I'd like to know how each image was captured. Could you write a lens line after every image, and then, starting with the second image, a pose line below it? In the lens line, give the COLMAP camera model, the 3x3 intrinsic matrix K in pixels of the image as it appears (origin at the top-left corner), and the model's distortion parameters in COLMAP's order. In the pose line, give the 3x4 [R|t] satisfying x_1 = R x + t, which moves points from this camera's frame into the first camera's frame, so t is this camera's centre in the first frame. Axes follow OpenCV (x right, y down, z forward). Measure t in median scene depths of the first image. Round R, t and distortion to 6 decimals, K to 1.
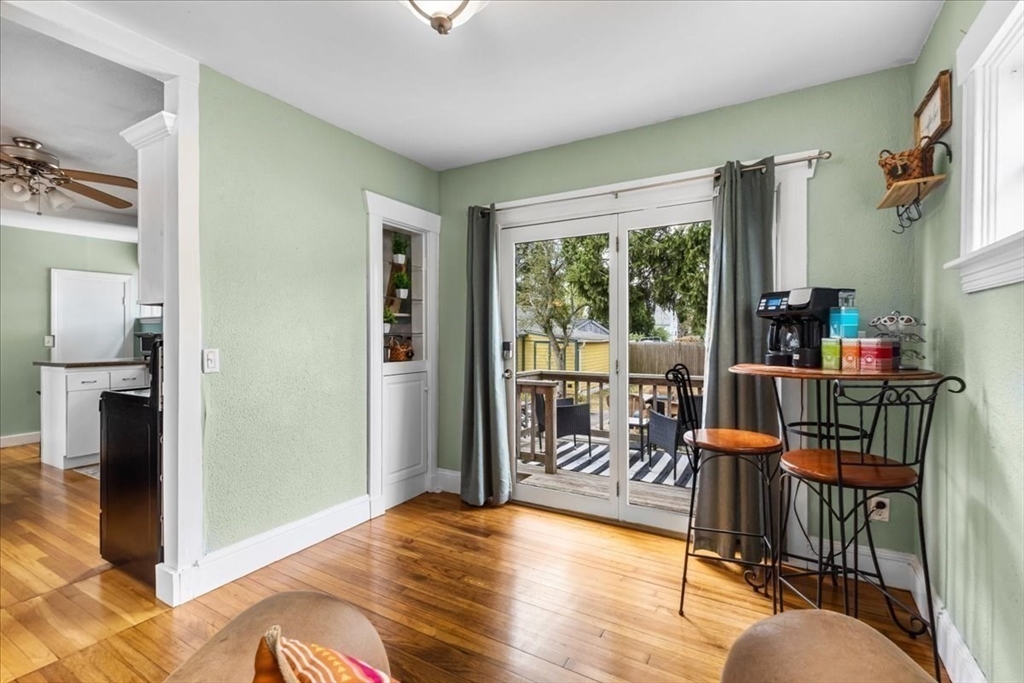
lens RADIAL K [[462.3, 0, 516.7], [0, 462.3, 331.2], [0, 0, 1]] dist [-0.000451, -0.000314]
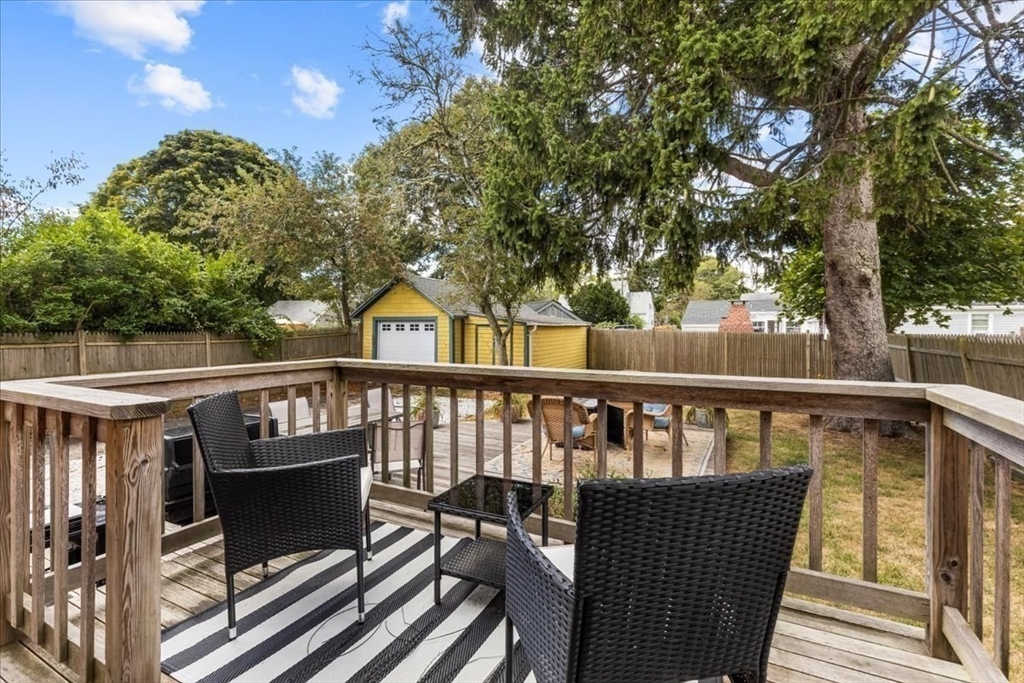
lens RADIAL K [[460.7, 0, 519.6], [0, 460.7, 322.8], [0, 0, 1]] dist [-0.001801, -0.000730]
pose [[0.998805, 0.003383, 0.048749, 0.083288], [-0.003452, 0.999993, 0.001342, 0.018768], [-0.048744, -0.001509, 0.998810, 0.211147]]
